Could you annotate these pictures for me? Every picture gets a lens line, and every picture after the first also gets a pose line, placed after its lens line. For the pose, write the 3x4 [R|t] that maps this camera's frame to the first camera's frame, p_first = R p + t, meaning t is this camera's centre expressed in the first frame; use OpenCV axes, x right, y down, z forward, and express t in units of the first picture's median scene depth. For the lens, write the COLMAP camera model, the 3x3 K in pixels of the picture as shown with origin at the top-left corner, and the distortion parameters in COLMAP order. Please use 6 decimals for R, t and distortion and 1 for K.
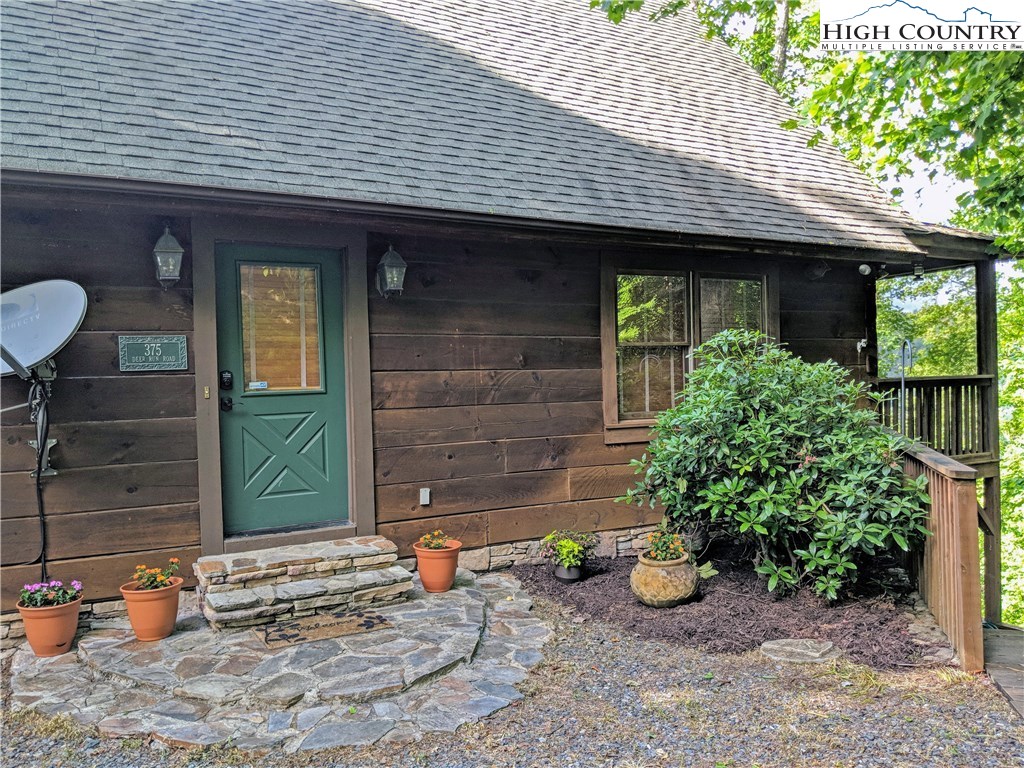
lens RADIAL K [[827.0, 0, 533.7], [0, 827.0, 401.1], [0, 0, 1]] dist [0.018158, -0.041505]
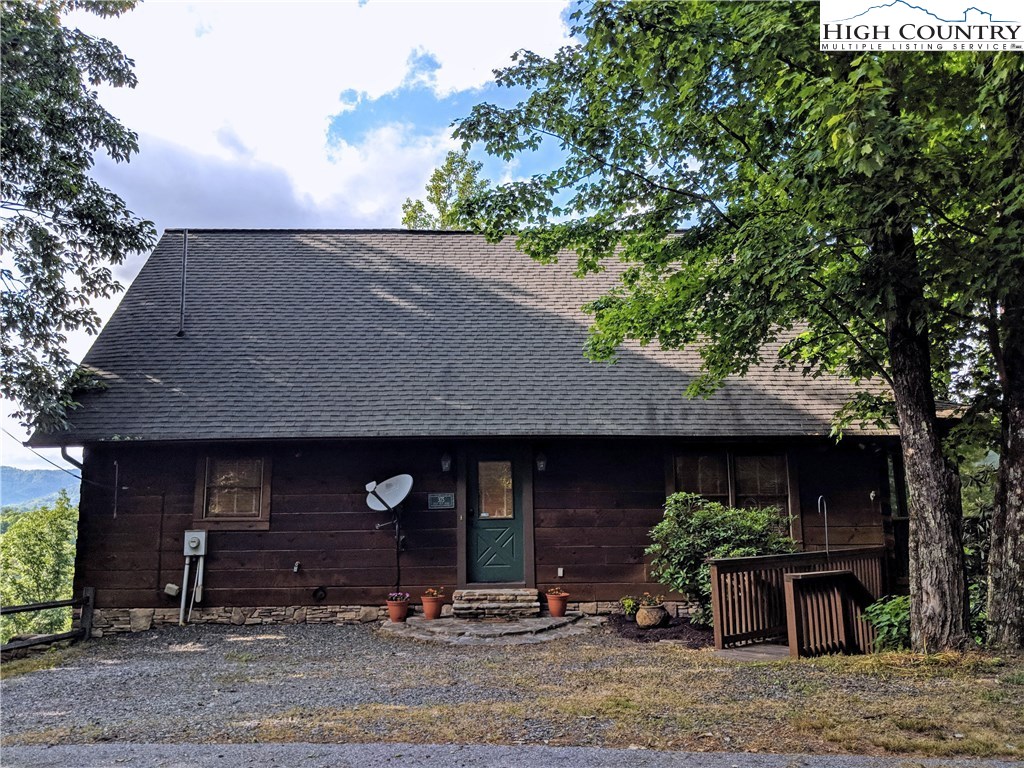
lens RADIAL K [[827.0, 0, 513.1], [0, 827.0, 383.0], [0, 0, 1]] dist [0.018158, -0.041505]
pose [[0.875550, -0.059259, -0.479480, 0.883892], [-0.024168, 0.985835, -0.165970, -0.002027], [0.482524, 0.156903, 0.861715, -1.011083]]
